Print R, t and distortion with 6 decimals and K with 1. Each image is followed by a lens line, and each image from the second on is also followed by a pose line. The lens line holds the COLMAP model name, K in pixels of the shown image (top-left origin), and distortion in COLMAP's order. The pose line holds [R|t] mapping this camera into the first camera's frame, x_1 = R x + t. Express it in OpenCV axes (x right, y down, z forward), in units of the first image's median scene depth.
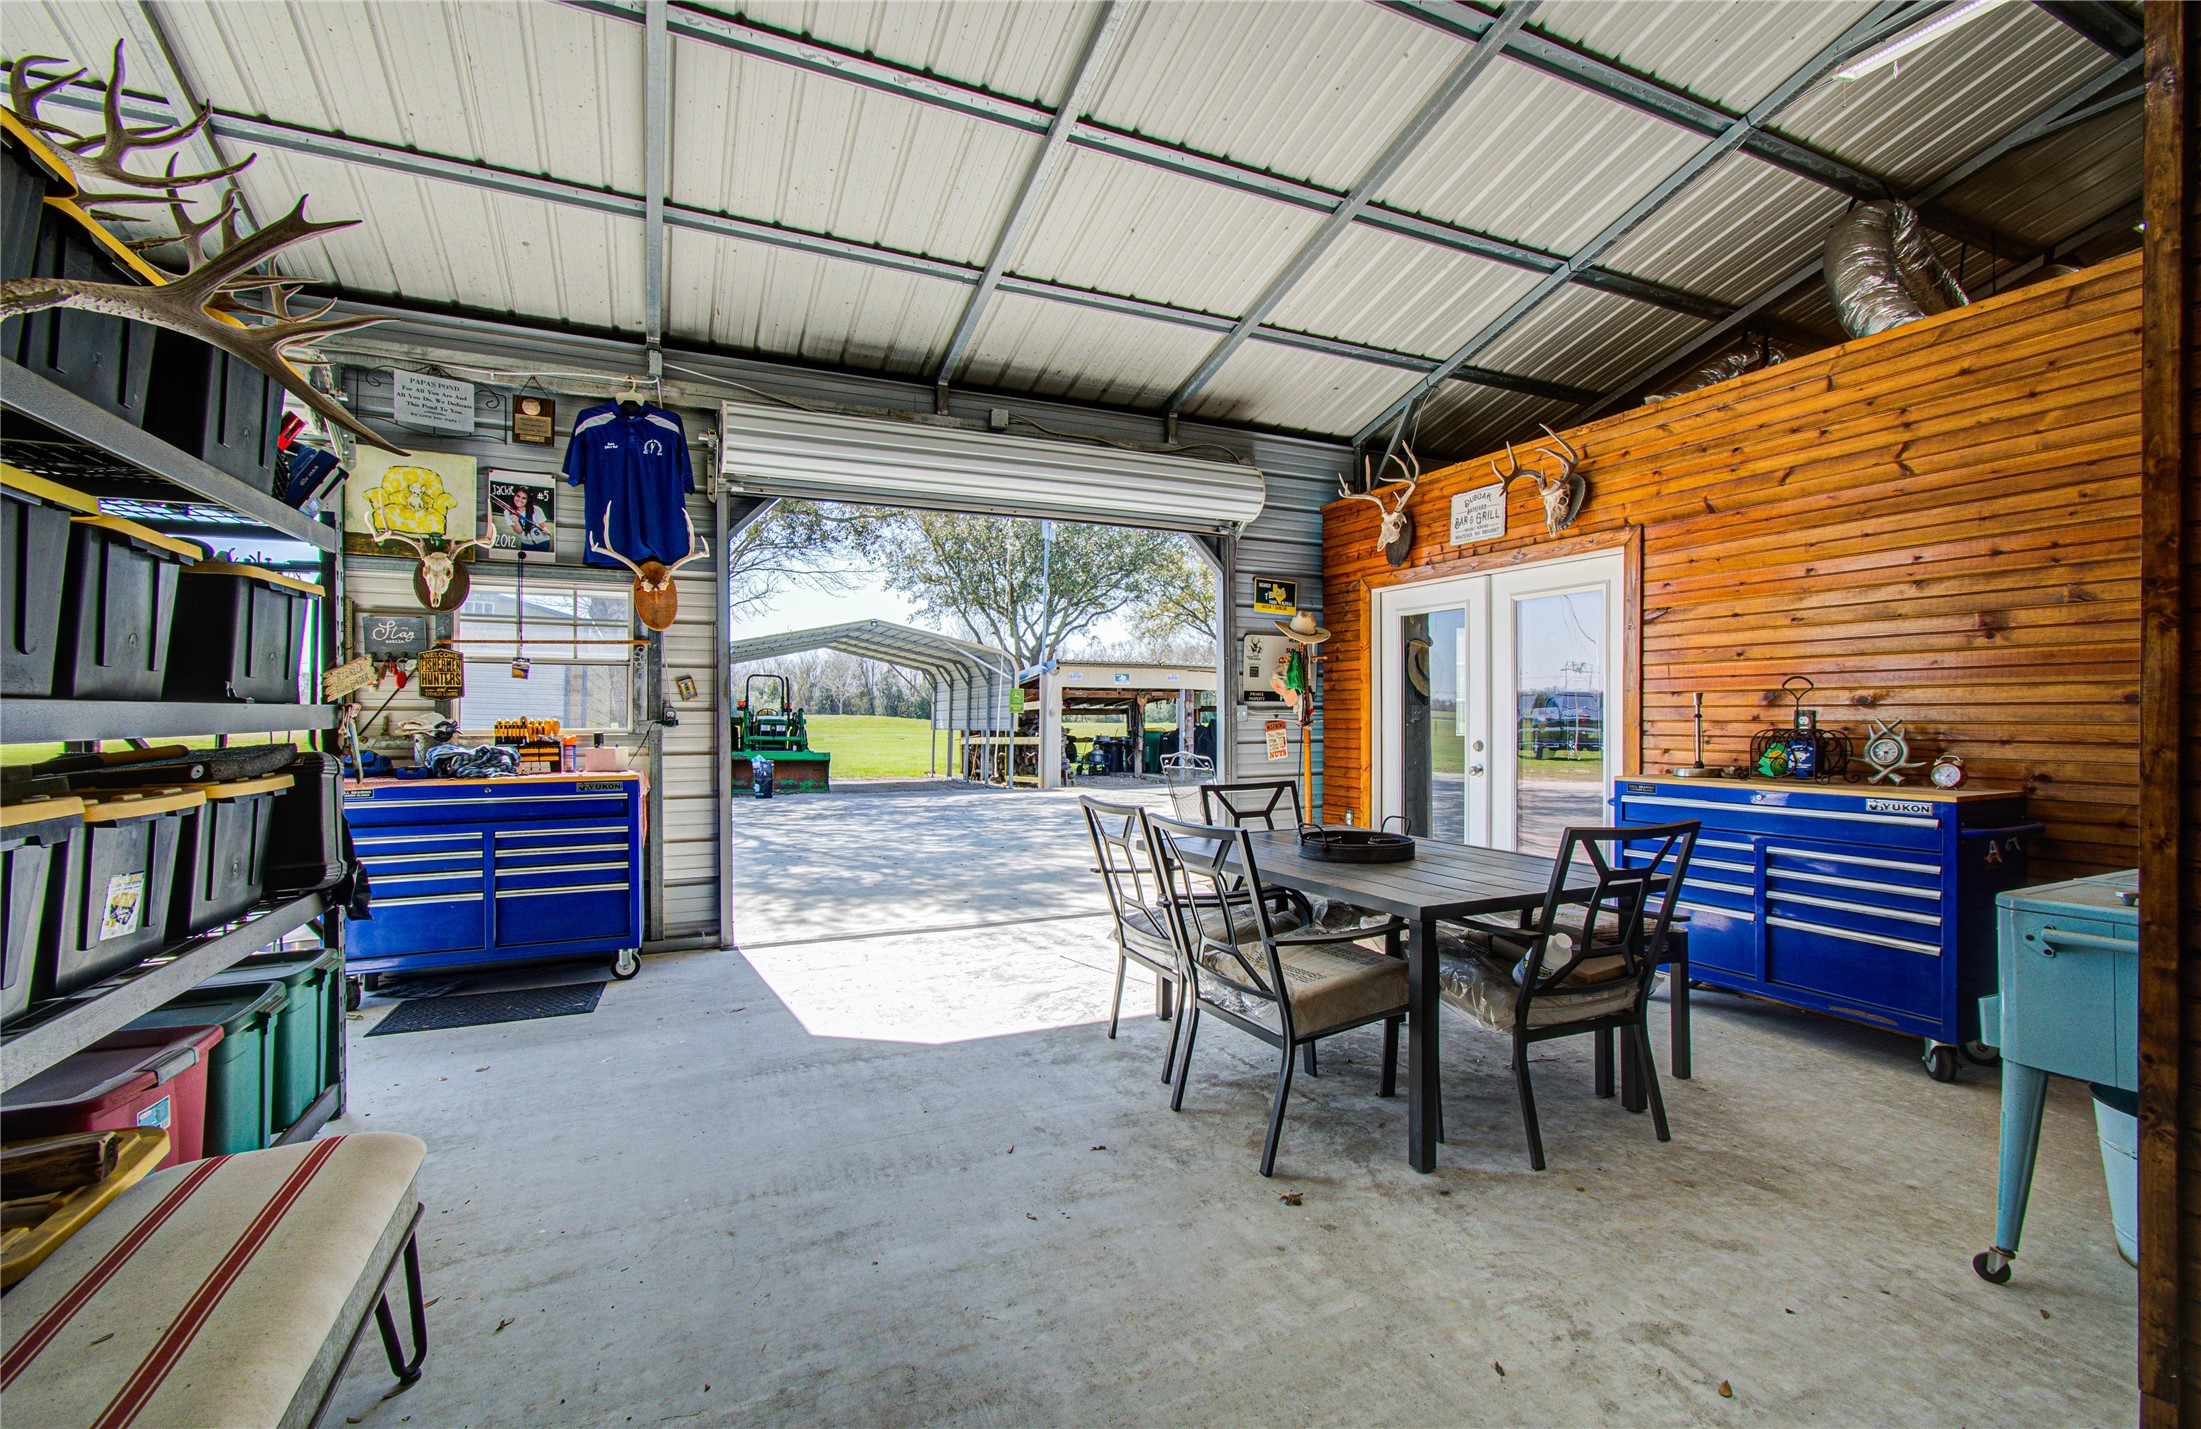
lens RADIAL K [[969.1, 0, 1104.6], [0, 969.1, 712.8], [0, 0, 1]] dist [0.004755, 0.000837]
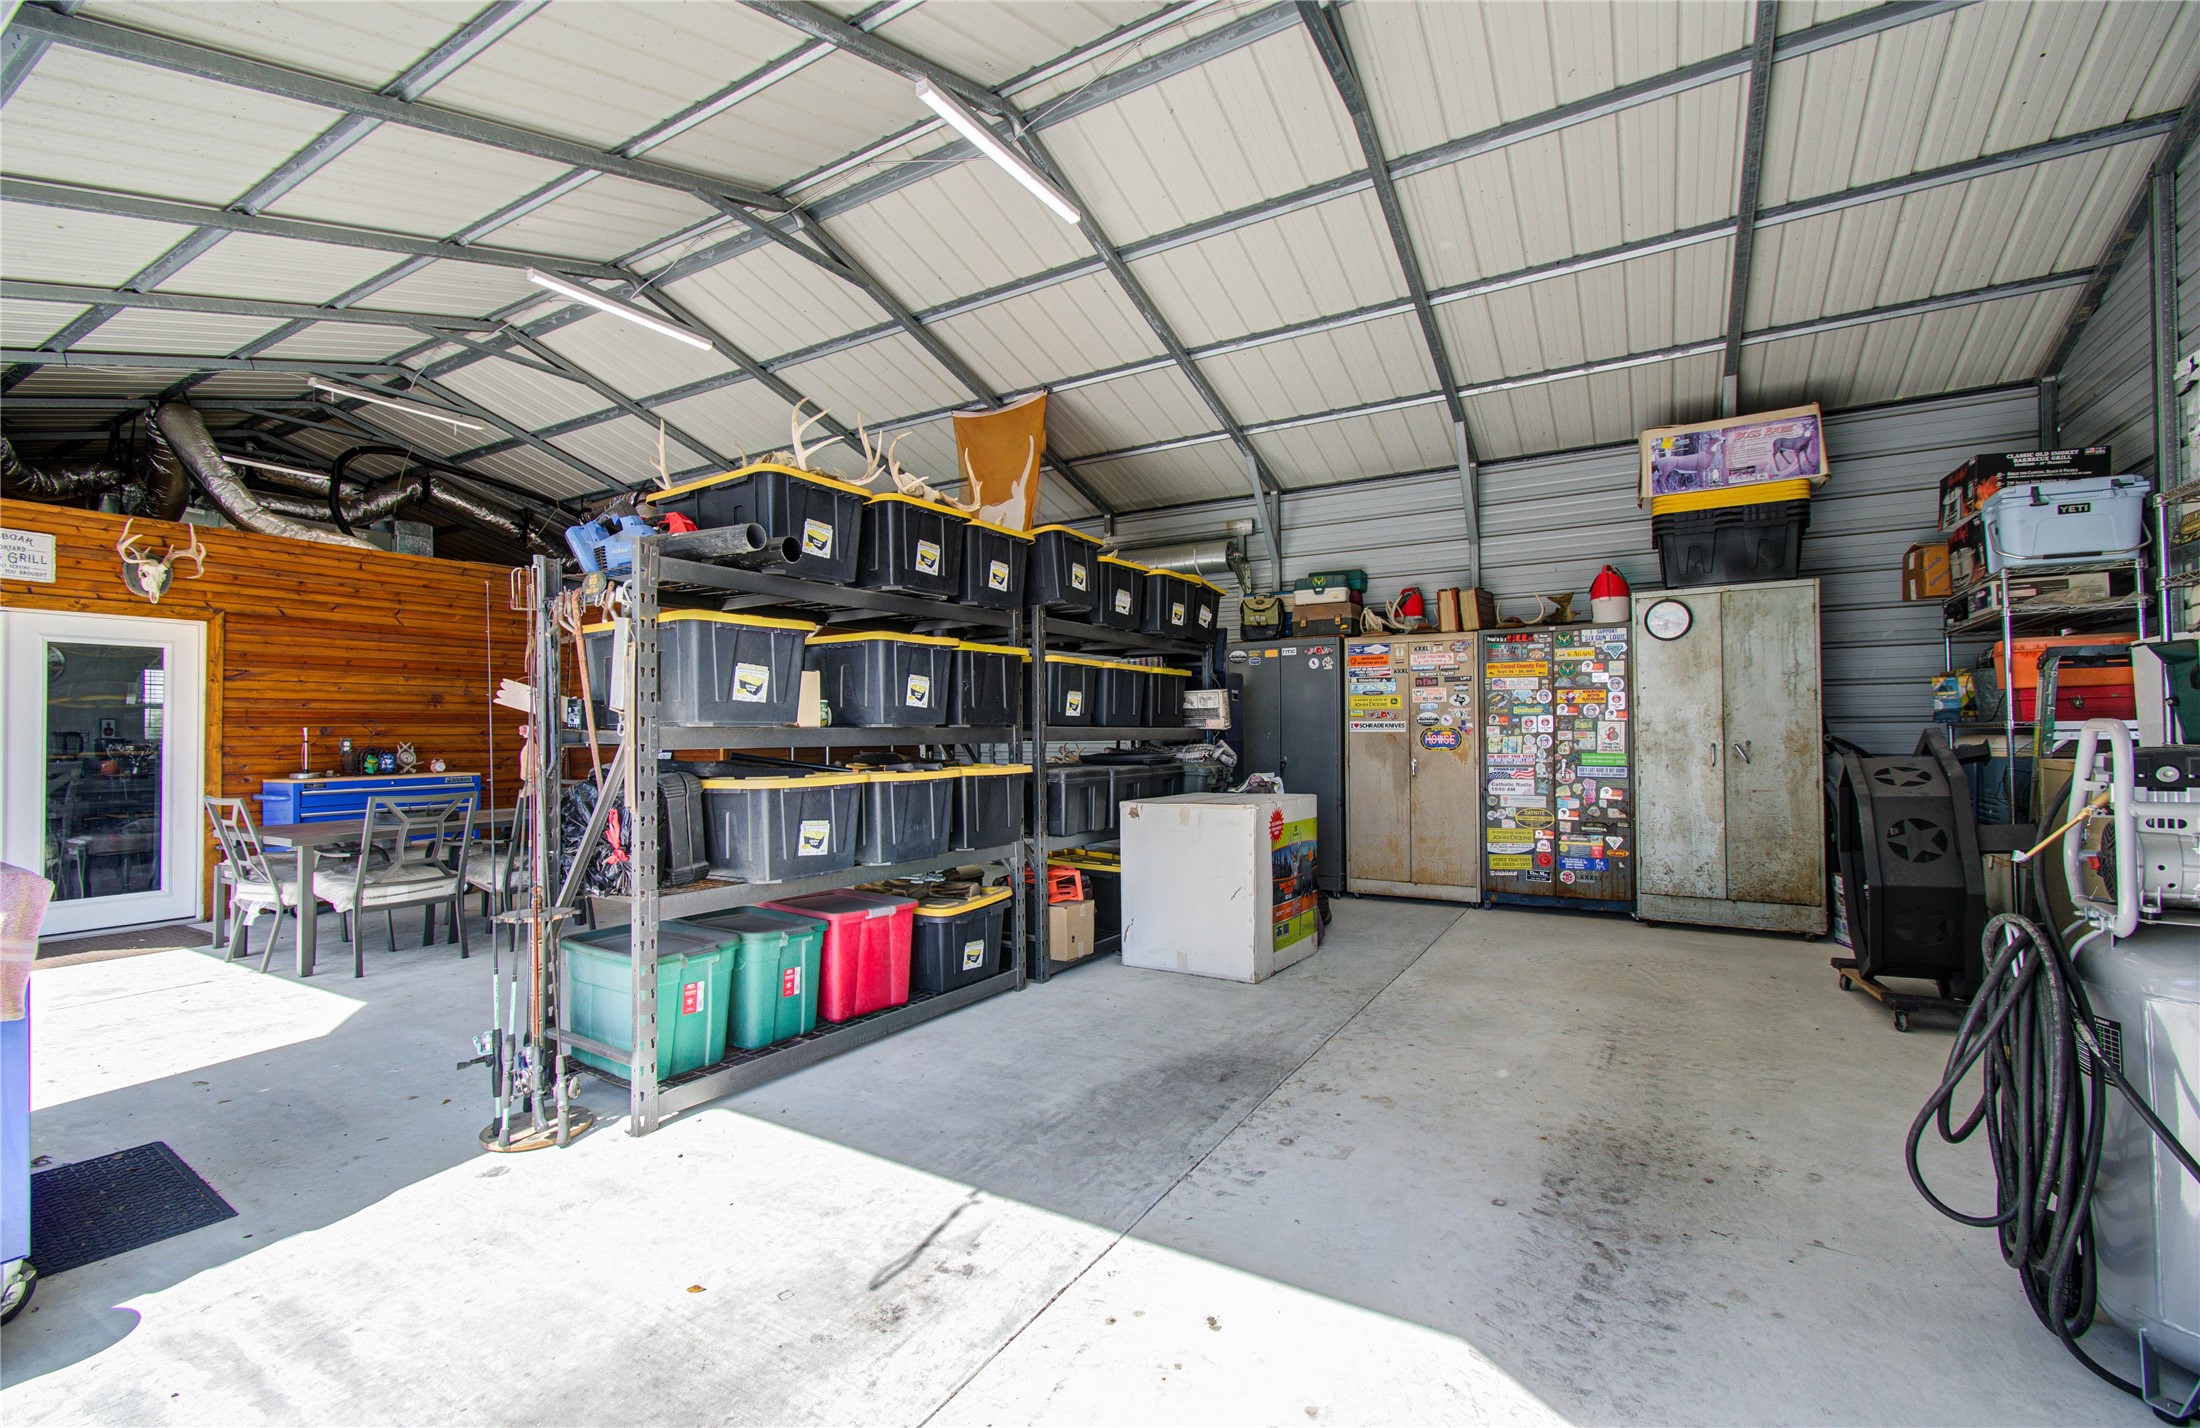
lens RADIAL K [[968.6, 0, 1104.0], [0, 968.6, 719.1], [0, 0, 1]] dist [0.004755, 0.000837]
pose [[-0.539299, 0.015092, 0.841979, -1.684354], [0.004590, 0.999877, -0.014982, -0.005725], [-0.842102, -0.004215, -0.539302, 0.827442]]
